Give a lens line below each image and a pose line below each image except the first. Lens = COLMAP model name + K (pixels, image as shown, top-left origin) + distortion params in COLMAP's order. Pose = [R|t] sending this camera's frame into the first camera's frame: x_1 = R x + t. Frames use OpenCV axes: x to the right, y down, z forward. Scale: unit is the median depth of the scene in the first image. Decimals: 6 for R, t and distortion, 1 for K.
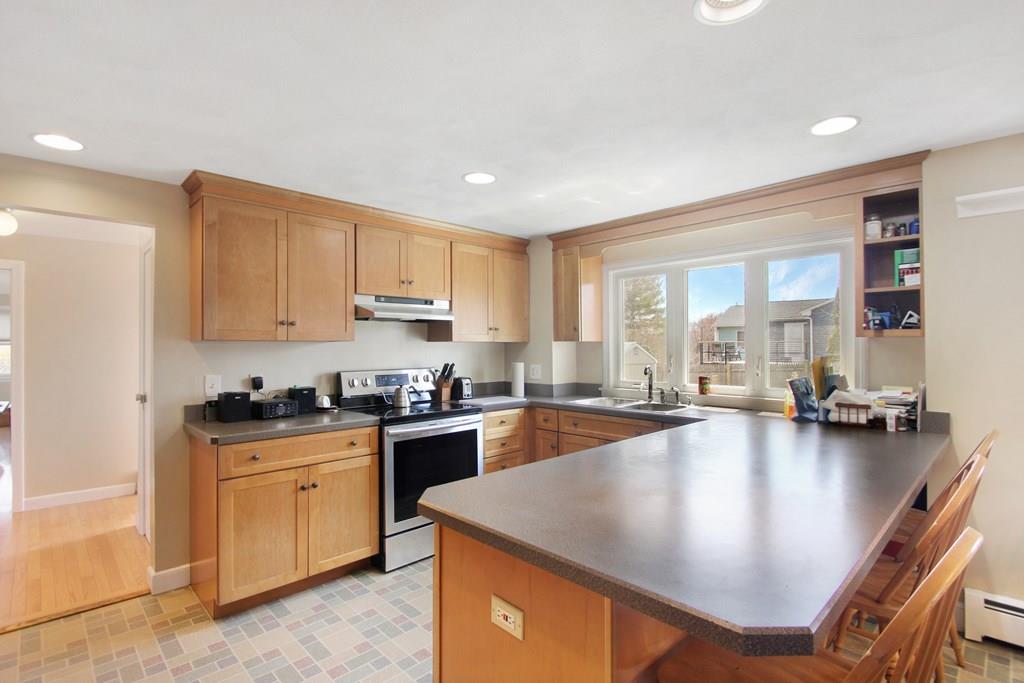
lens RADIAL K [[491.2, 0, 505.4], [0, 491.2, 338.8], [0, 0, 1]] dist [0.001170, -0.000635]
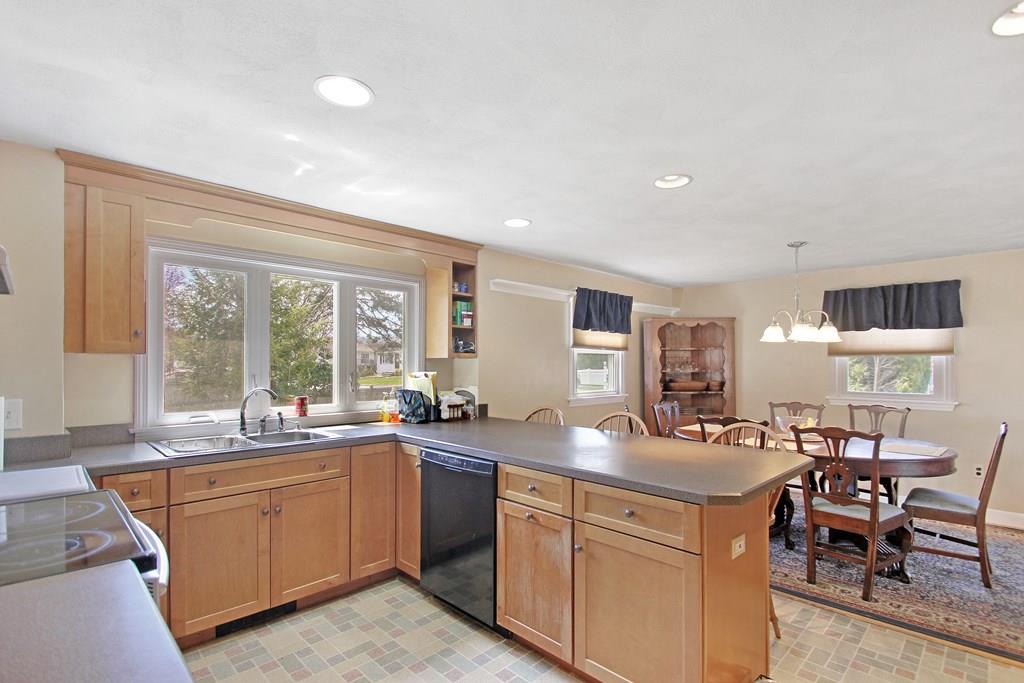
lens RADIAL K [[483.8, 0, 535.4], [0, 483.8, 353.4], [0, 0, 1]] dist [-0.011442, -0.000477]
pose [[-0.042961, 0.024142, 0.998785, -0.542922], [-0.019309, 0.999501, -0.024990, 0.011186], [-0.998890, -0.020359, -0.042474, 0.638222]]
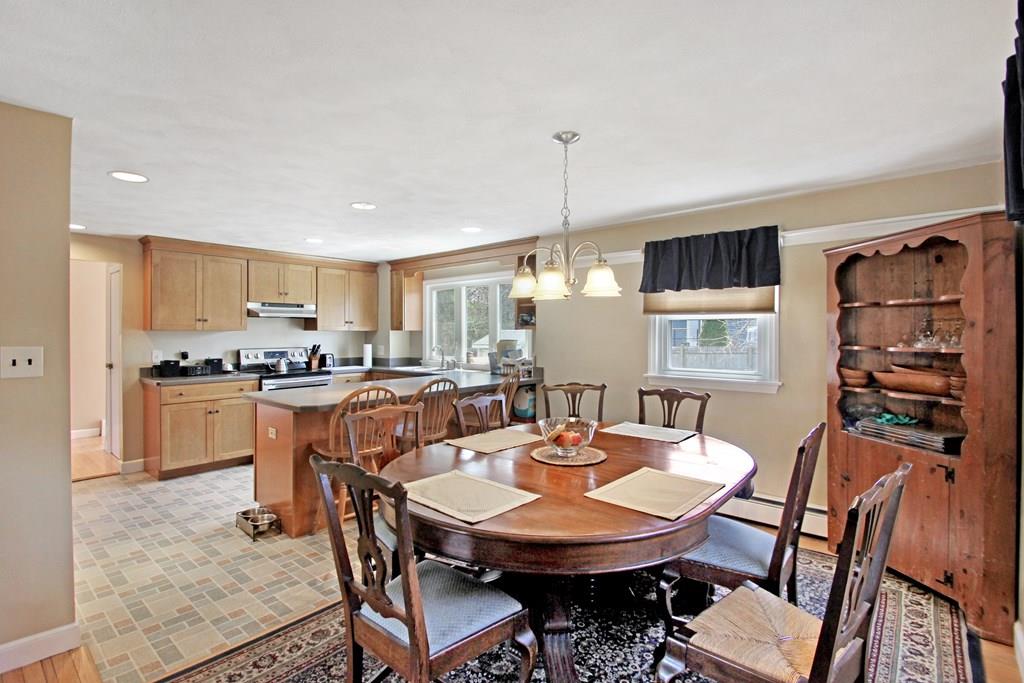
lens RADIAL K [[490.0, 0, 512.9], [0, 490.0, 331.5], [0, 0, 1]] dist [-0.003483, -0.001367]
pose [[0.995378, 0.002773, 0.095998, 0.412421], [-0.004114, 0.999897, 0.013776, -0.017649], [-0.095950, -0.014107, 0.995286, -0.705064]]
